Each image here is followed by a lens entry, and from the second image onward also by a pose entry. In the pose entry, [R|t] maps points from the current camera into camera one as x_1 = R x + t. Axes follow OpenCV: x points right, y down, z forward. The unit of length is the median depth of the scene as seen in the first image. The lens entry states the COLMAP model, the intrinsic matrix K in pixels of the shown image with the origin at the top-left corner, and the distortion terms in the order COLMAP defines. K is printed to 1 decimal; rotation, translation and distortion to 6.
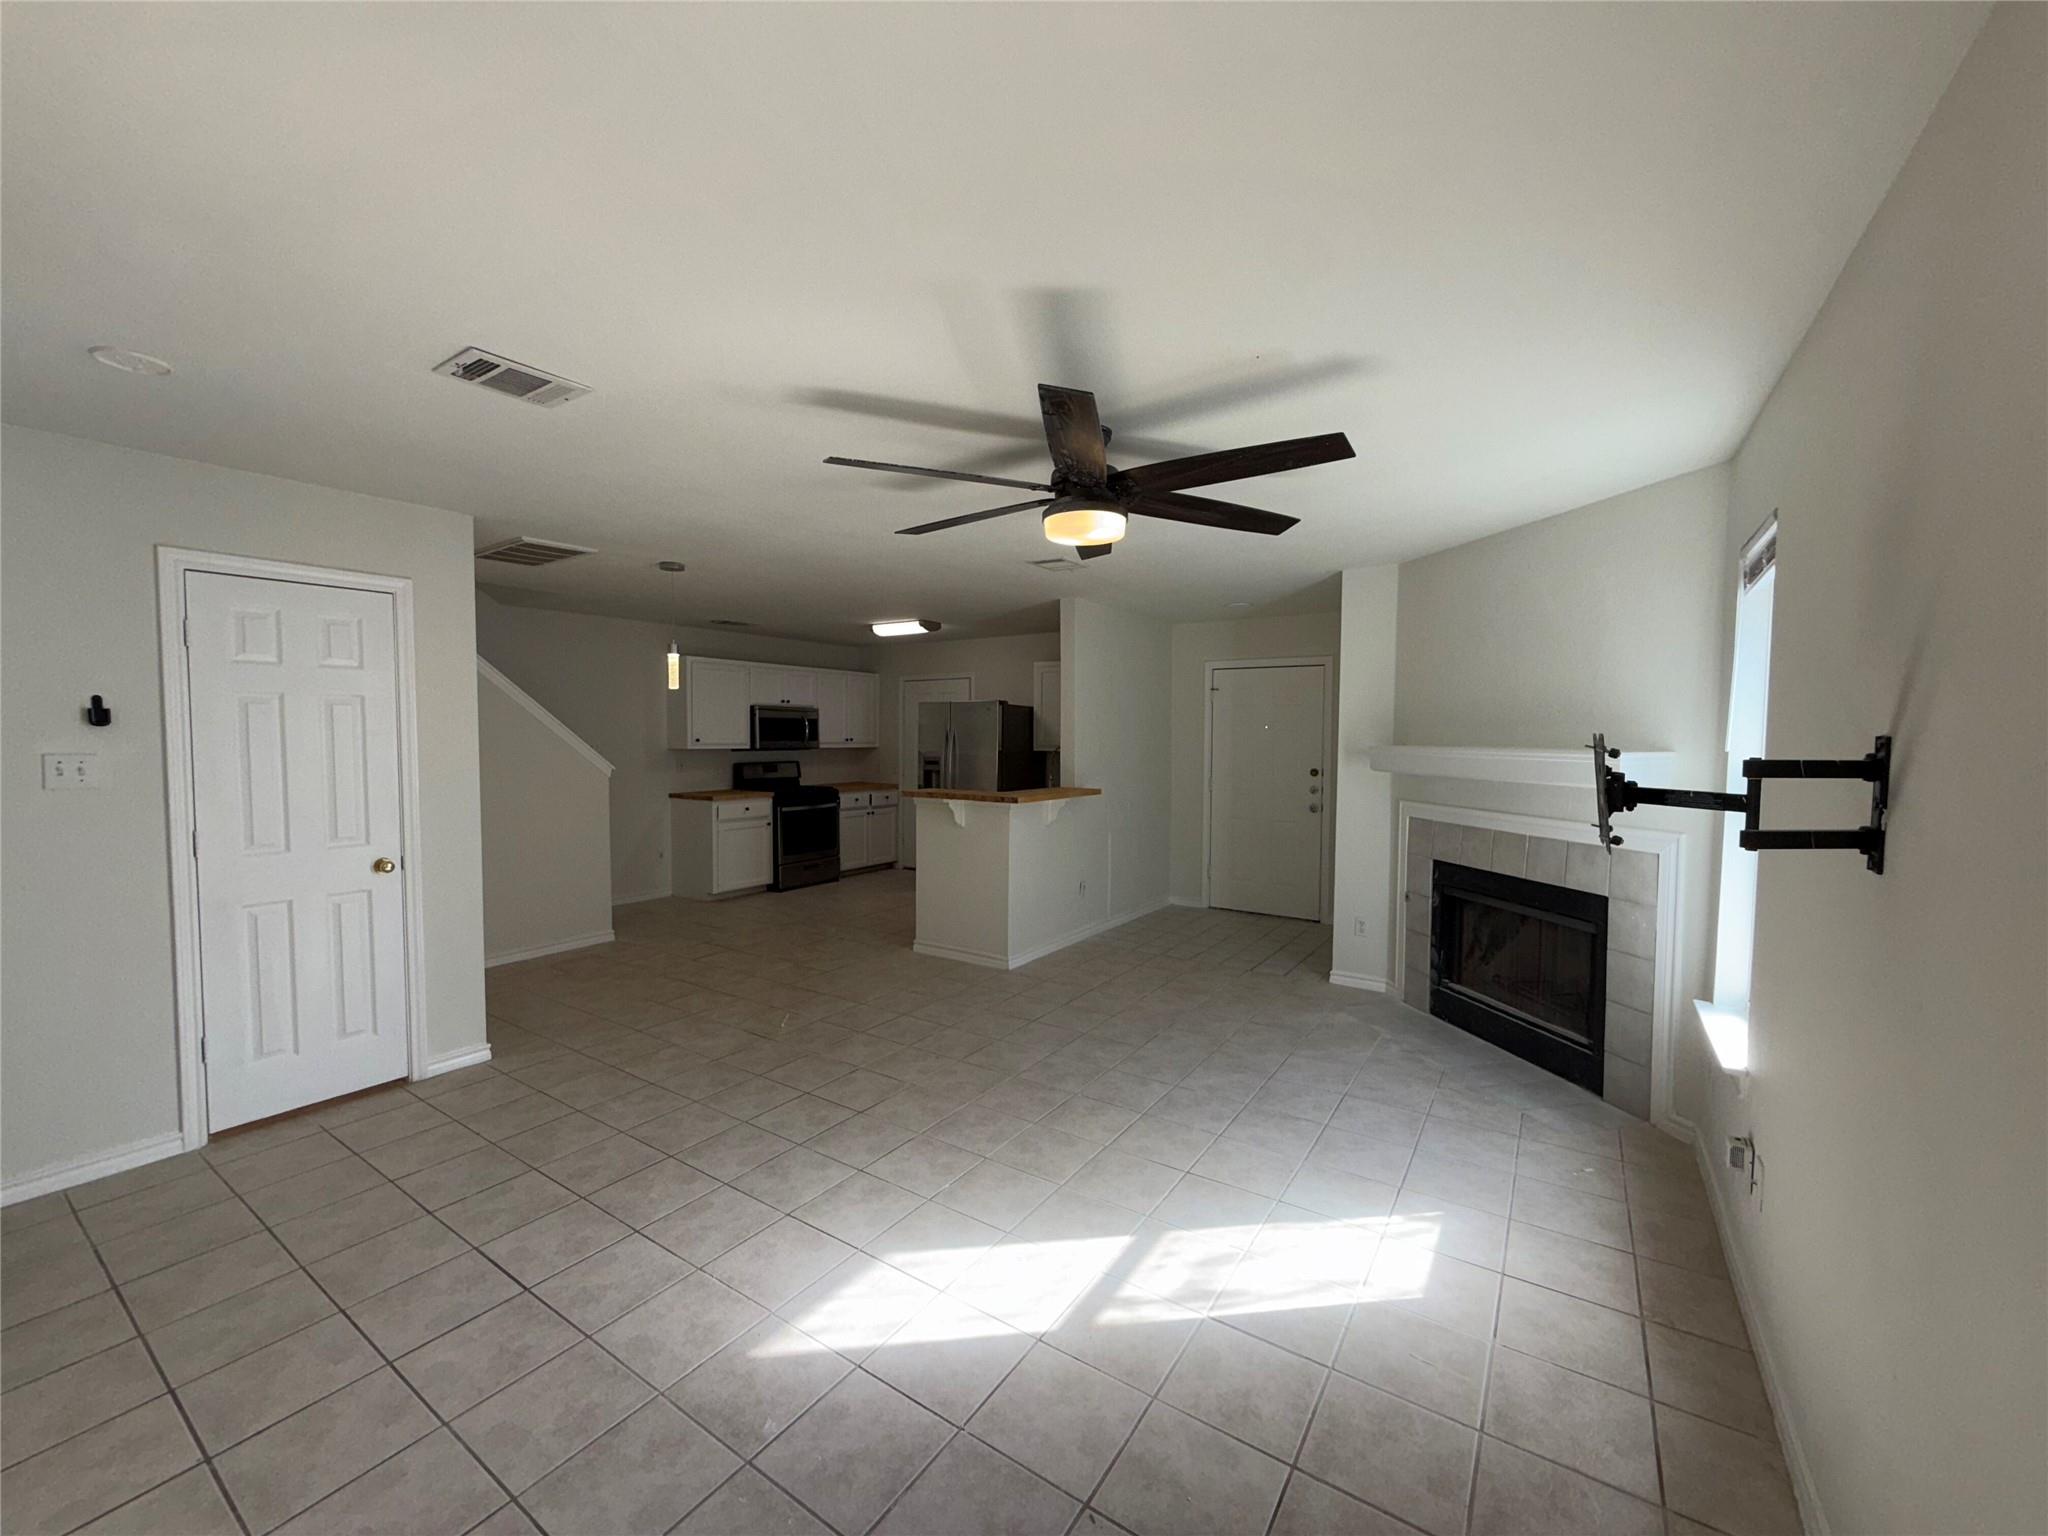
lens RADIAL K [[815.8, 0, 1022.5], [0, 815.8, 768.4], [0, 0, 1]] dist [0.001393, 0.000287]
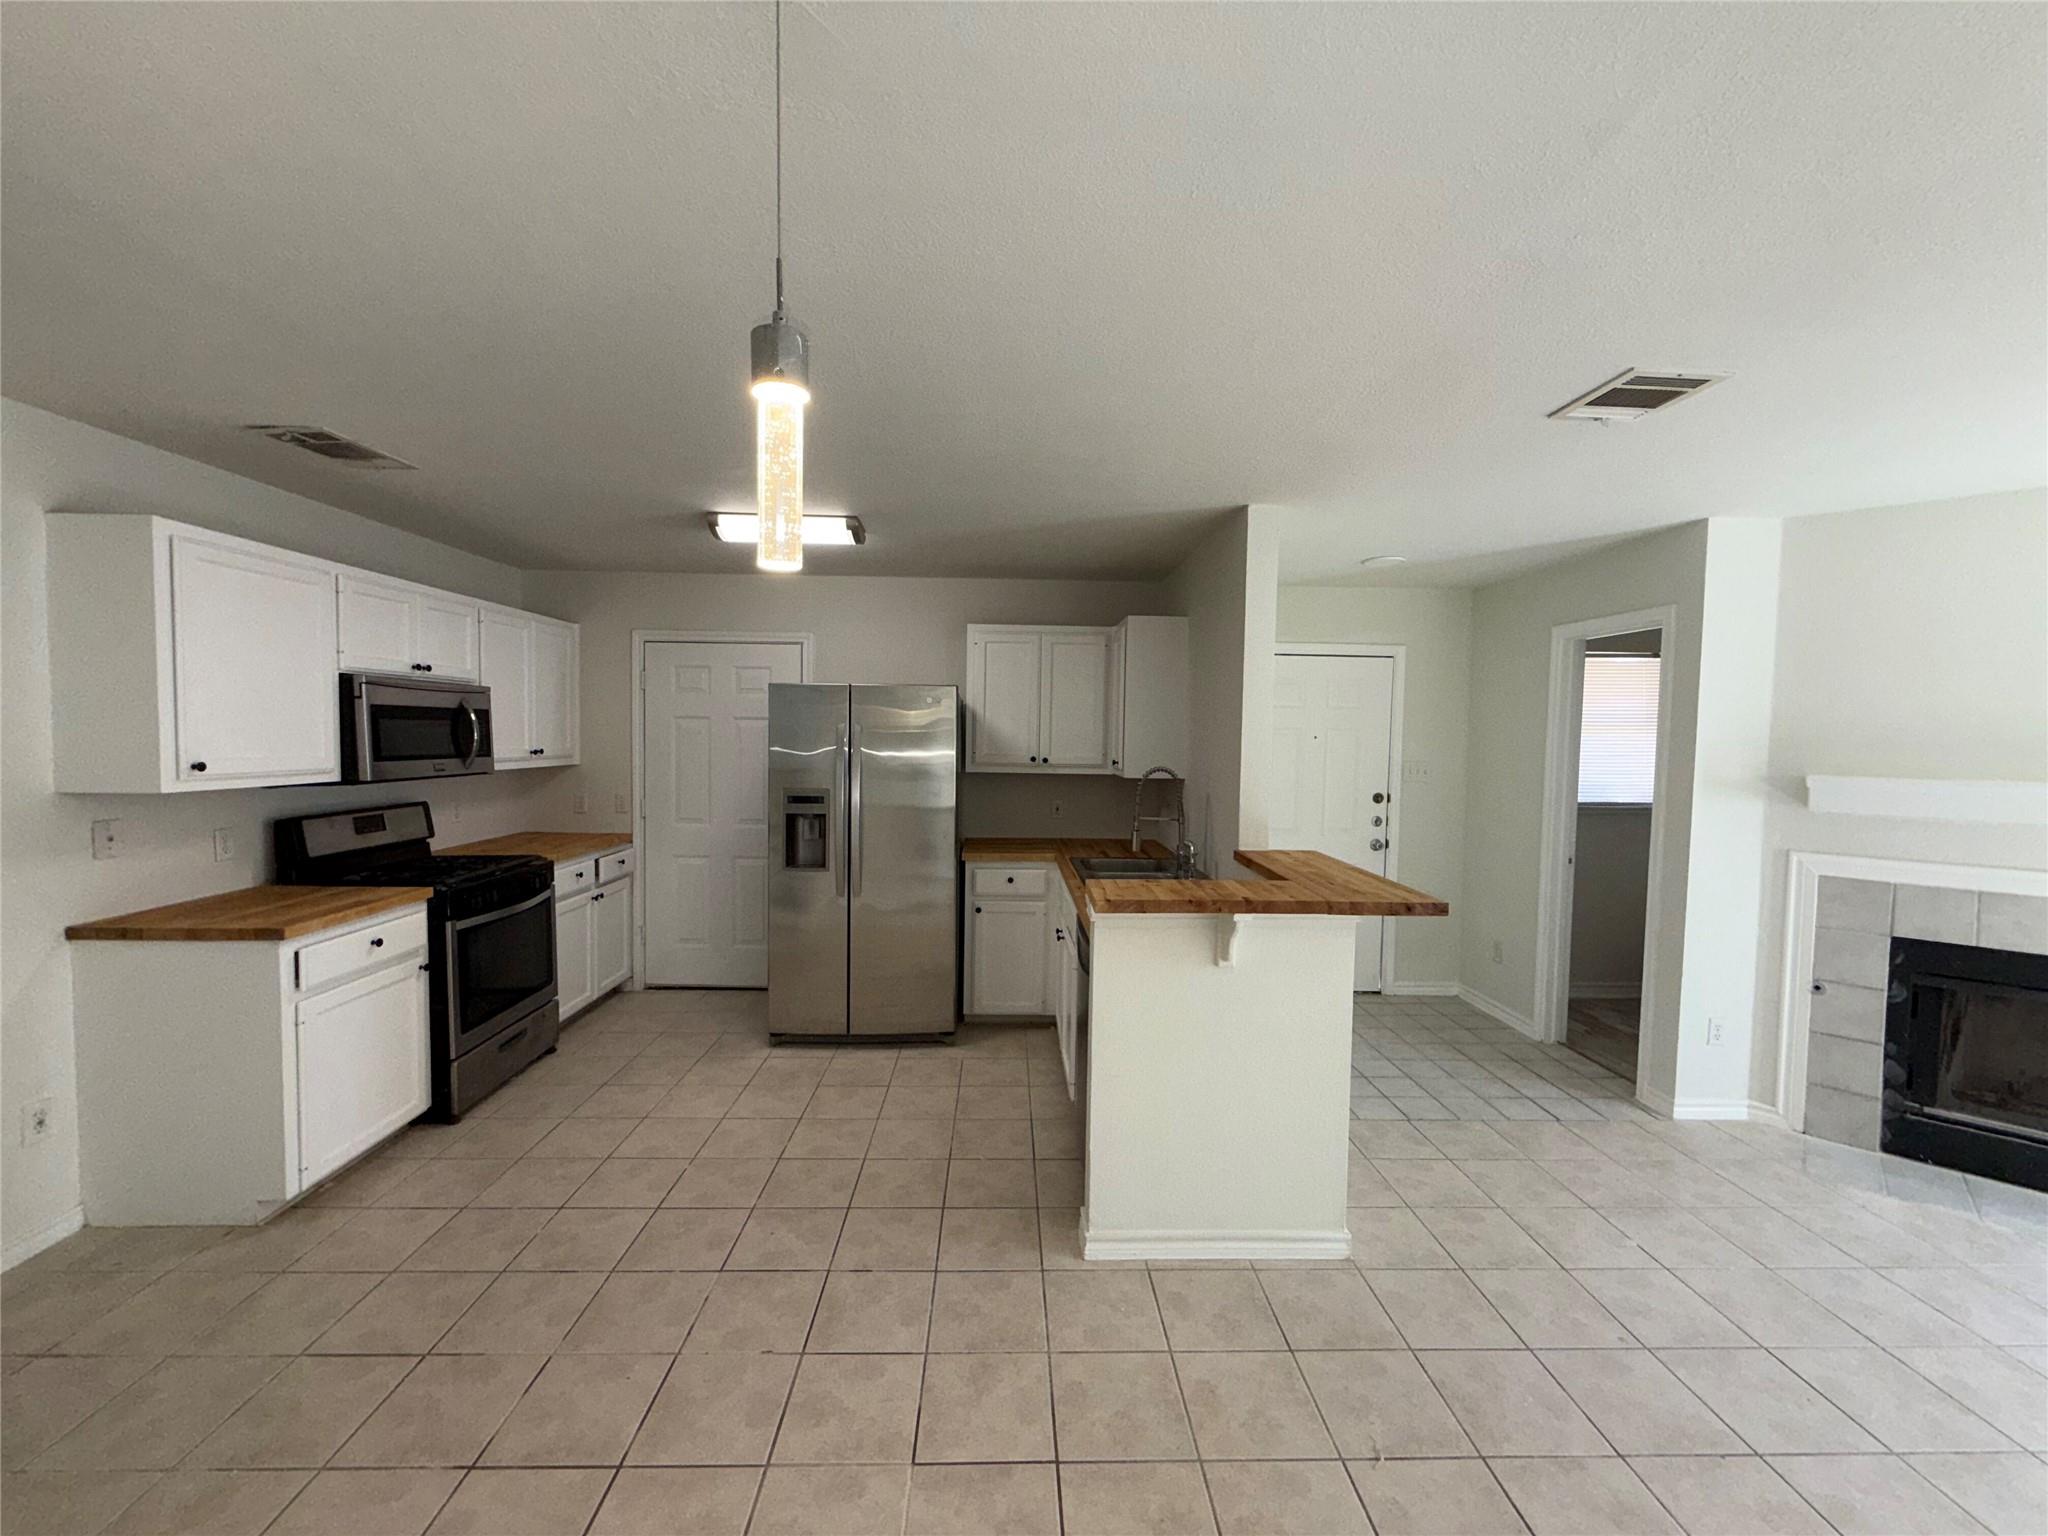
lens RADIAL K [[815.8, 0, 1022.5], [0, 815.8, 768.4], [0, 0, 1]] dist [0.001393, 0.000287]
pose [[0.813099, -0.018832, 0.581820, -0.523539], [0.013692, 0.999819, 0.013227, -0.055195], [-0.581964, -0.002789, 0.813210, 0.854204]]
